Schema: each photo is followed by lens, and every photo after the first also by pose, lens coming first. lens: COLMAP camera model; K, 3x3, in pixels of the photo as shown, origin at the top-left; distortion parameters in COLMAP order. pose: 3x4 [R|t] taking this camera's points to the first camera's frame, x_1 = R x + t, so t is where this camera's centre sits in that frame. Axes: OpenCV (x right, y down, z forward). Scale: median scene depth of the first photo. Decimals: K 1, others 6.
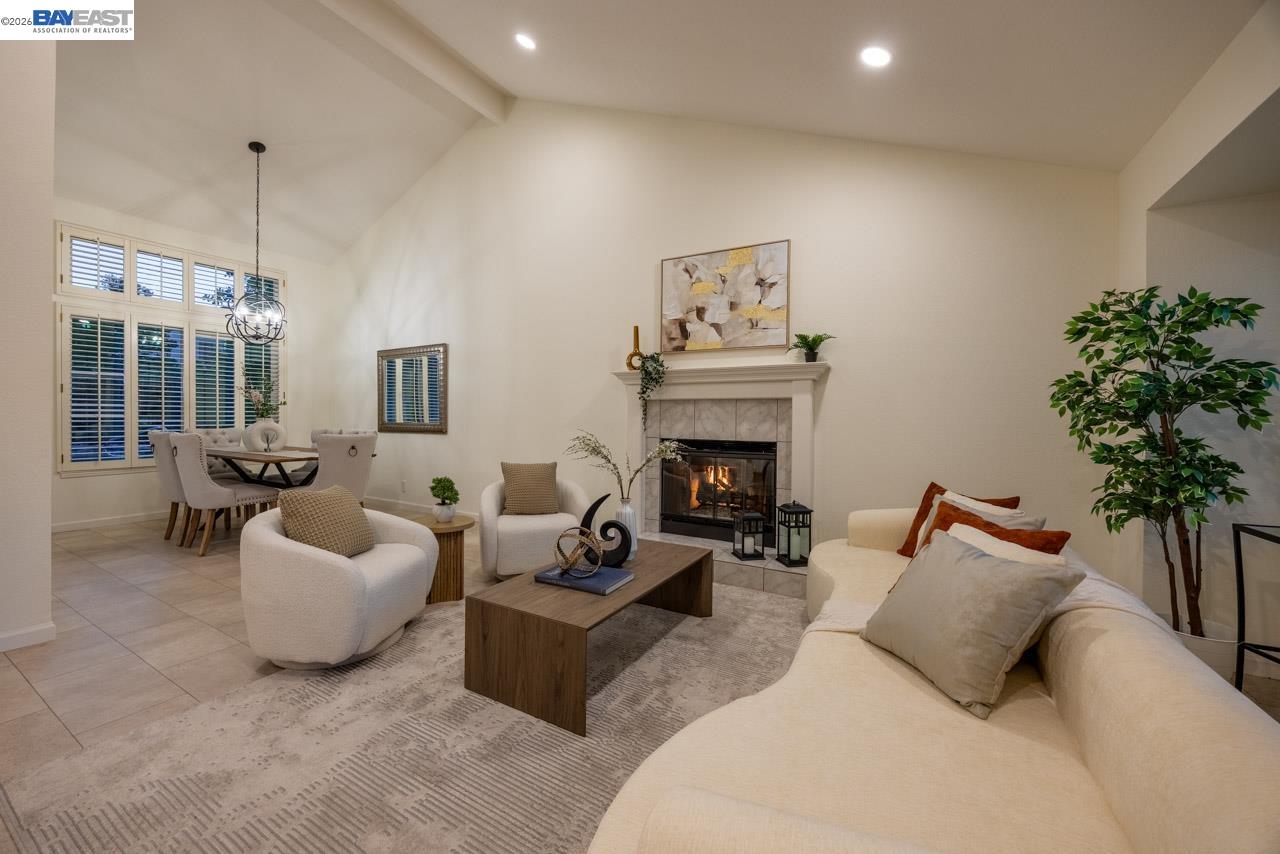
lens RADIAL K [[497.9, 0, 636.9], [0, 497.9, 423.0], [0, 0, 1]] dist [0.001331, 0.000158]
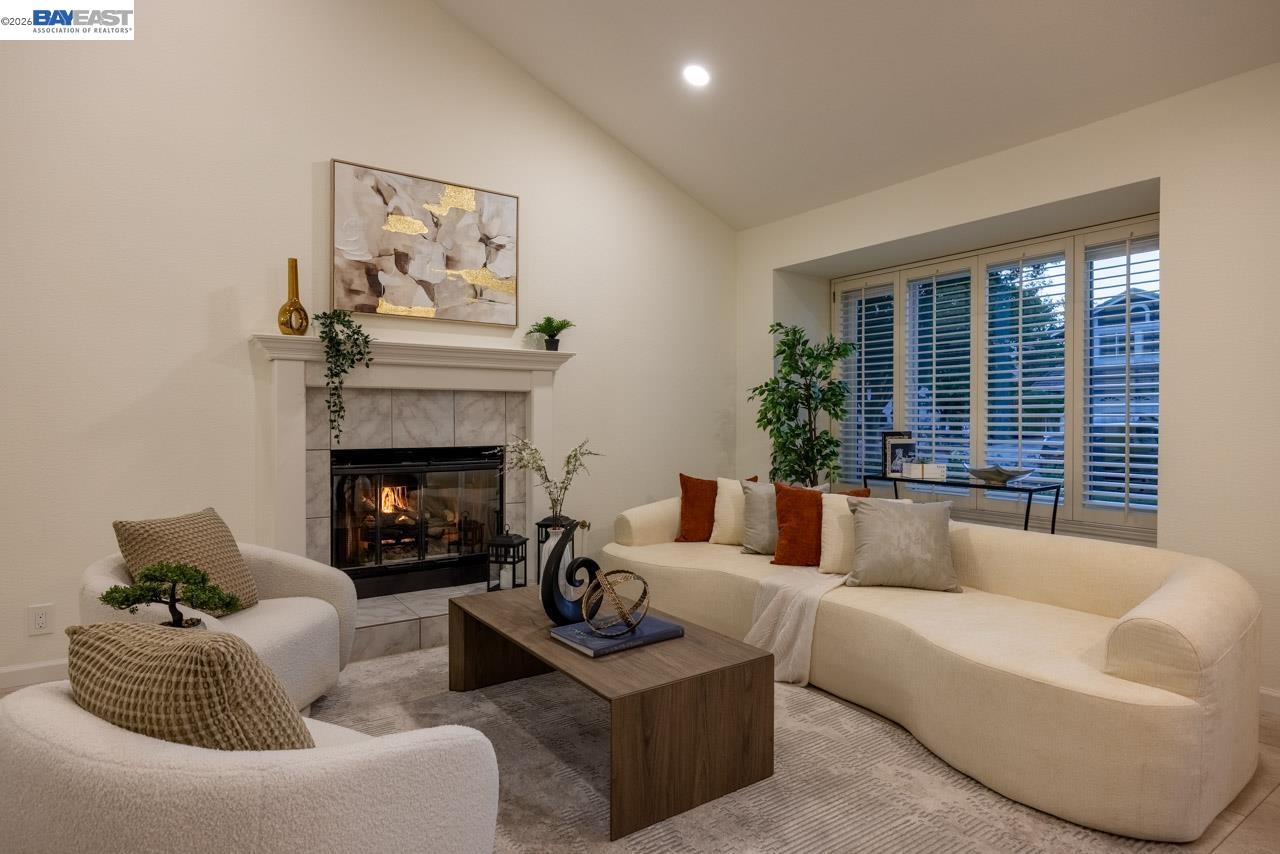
lens RADIAL K [[696.8, 0, 640.0], [0, 696.8, 427.0], [0, 0, 1]] dist [-0.005927, -0.000598]
pose [[0.424489, -0.023270, 0.905134, -0.618576], [0.012254, 0.999726, 0.019955, -0.011183], [-0.905350, 0.002620, 0.424658, 0.319275]]
